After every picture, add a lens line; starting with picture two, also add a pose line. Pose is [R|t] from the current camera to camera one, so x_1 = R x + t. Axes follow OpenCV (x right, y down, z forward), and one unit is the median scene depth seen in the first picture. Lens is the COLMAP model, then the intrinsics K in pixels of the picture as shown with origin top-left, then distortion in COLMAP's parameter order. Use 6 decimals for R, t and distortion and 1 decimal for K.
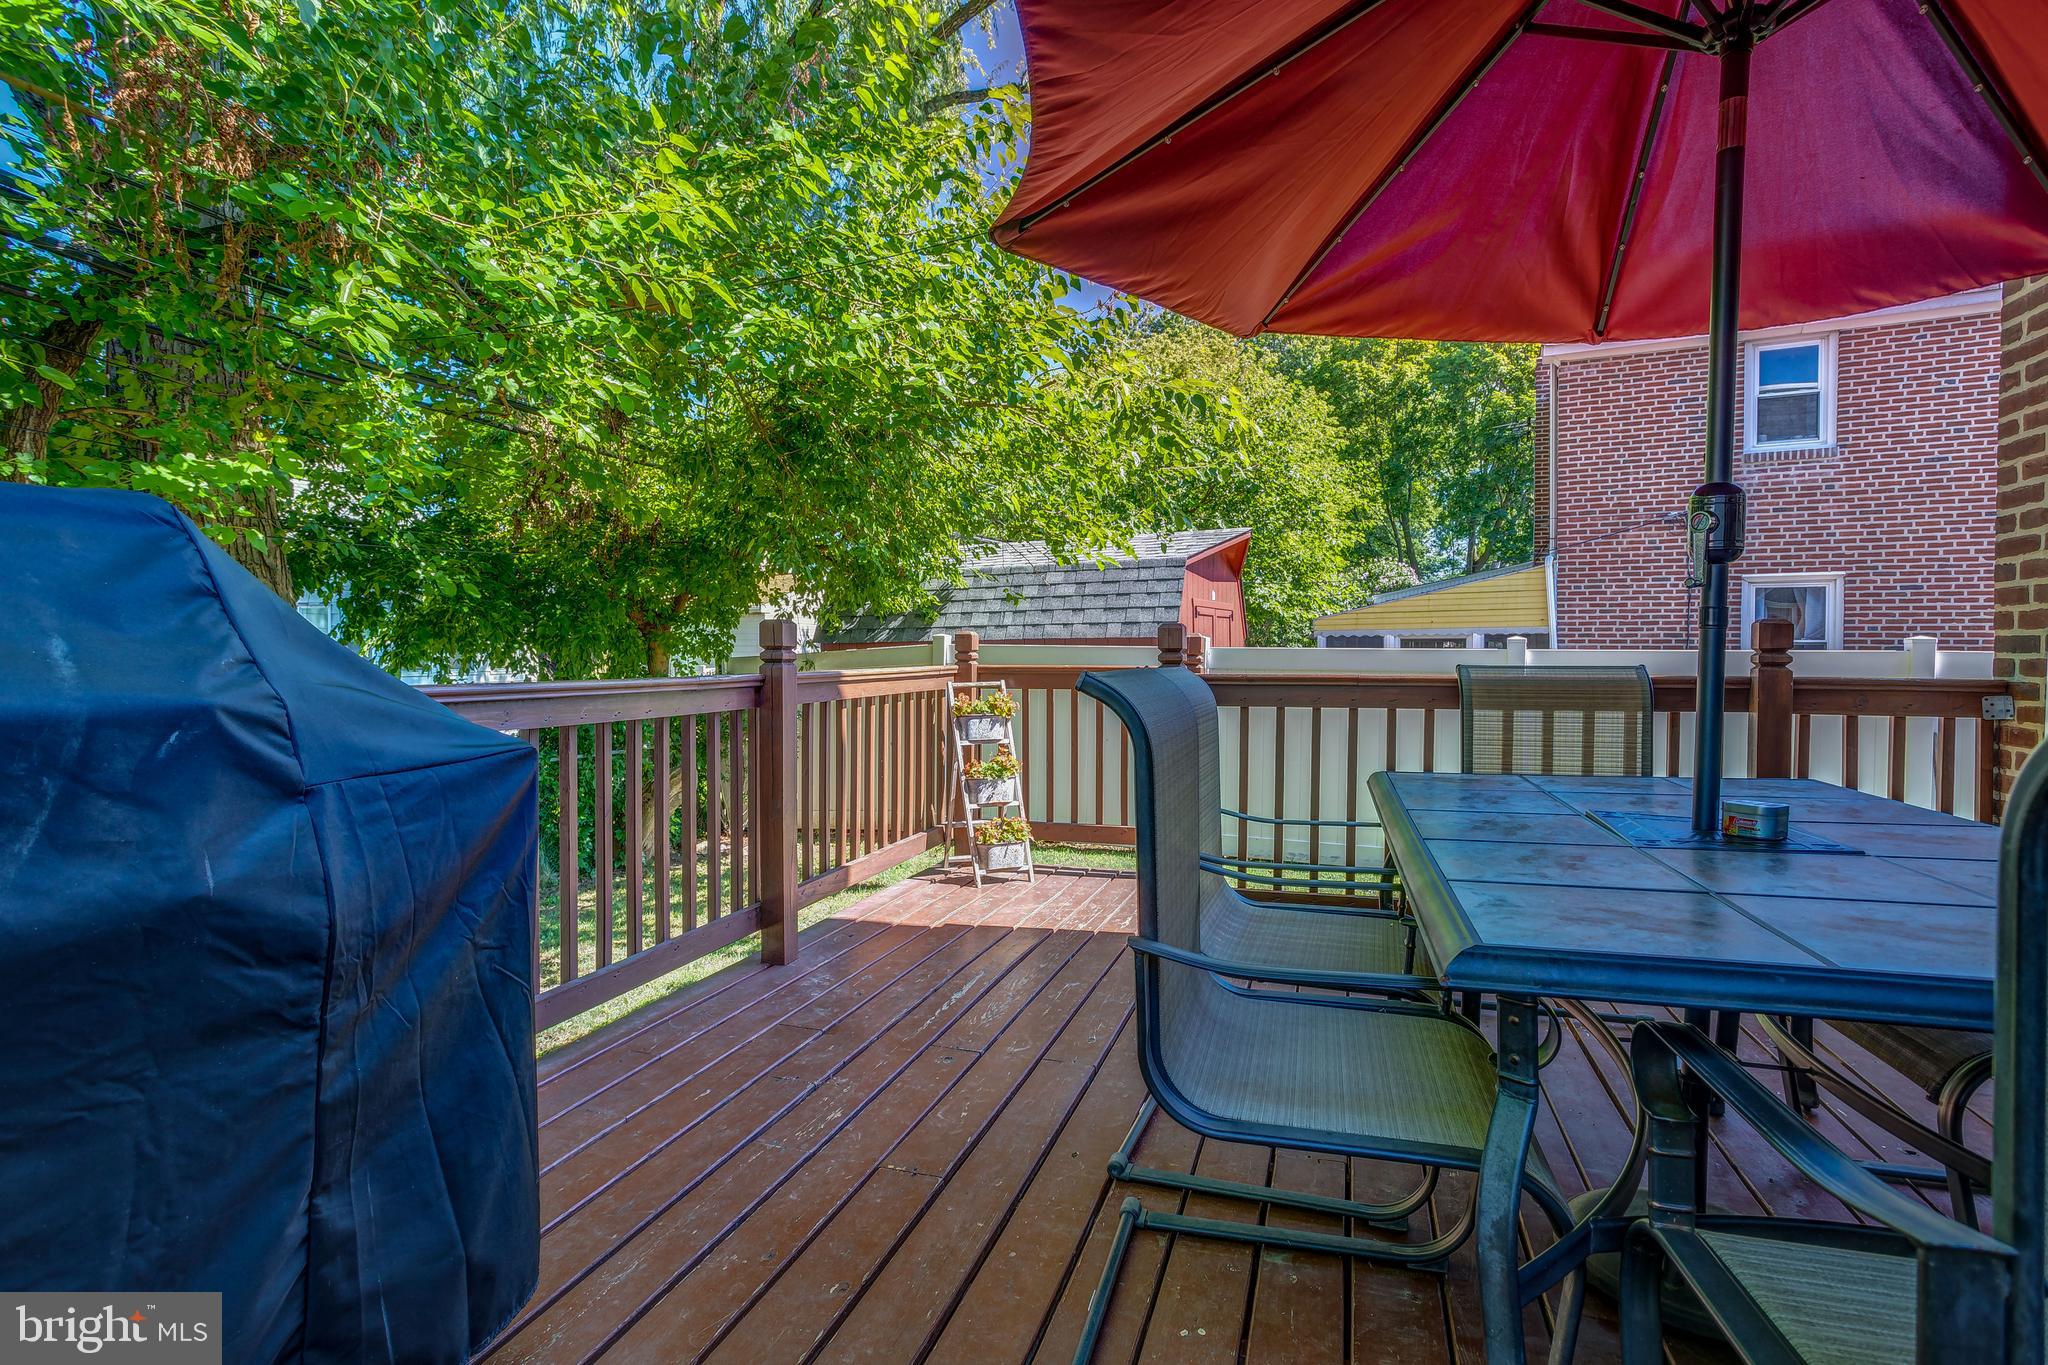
lens RADIAL K [[989.6, 0, 1020.1], [0, 989.6, 677.1], [0, 0, 1]] dist [-0.030526, 0.012980]
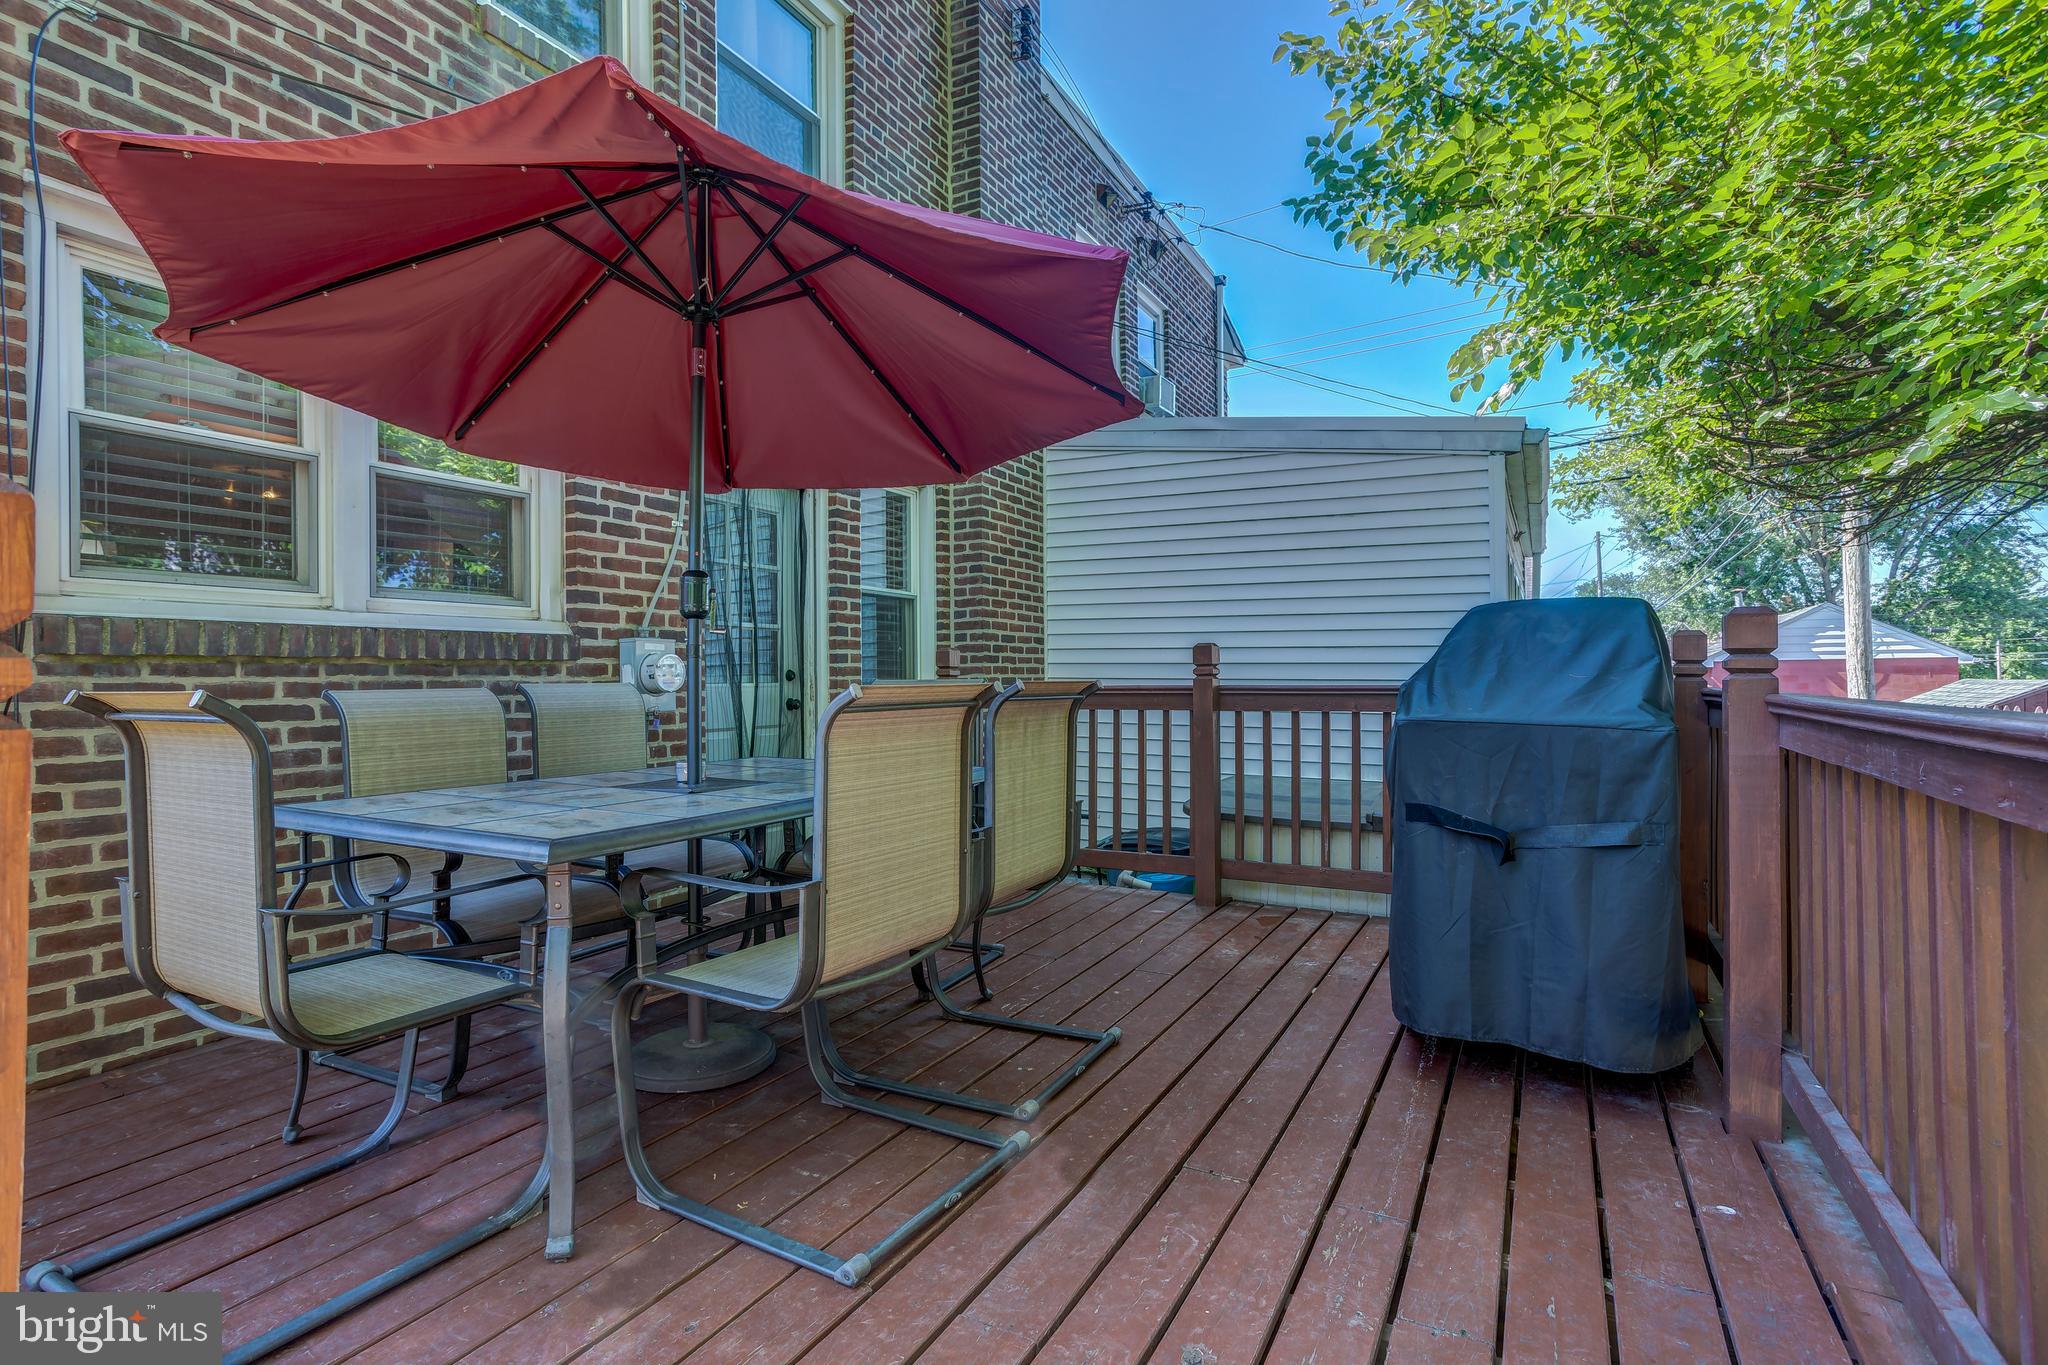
lens RADIAL K [[989.6, 0, 1029.3], [0, 989.6, 671.3], [0, 0, 1]] dist [-0.030526, 0.012980]
pose [[-0.984934, 0.018111, 0.171979, -0.116006], [0.020673, 0.999700, 0.013118, -0.038378], [-0.171690, 0.016476, -0.985013, 2.240926]]
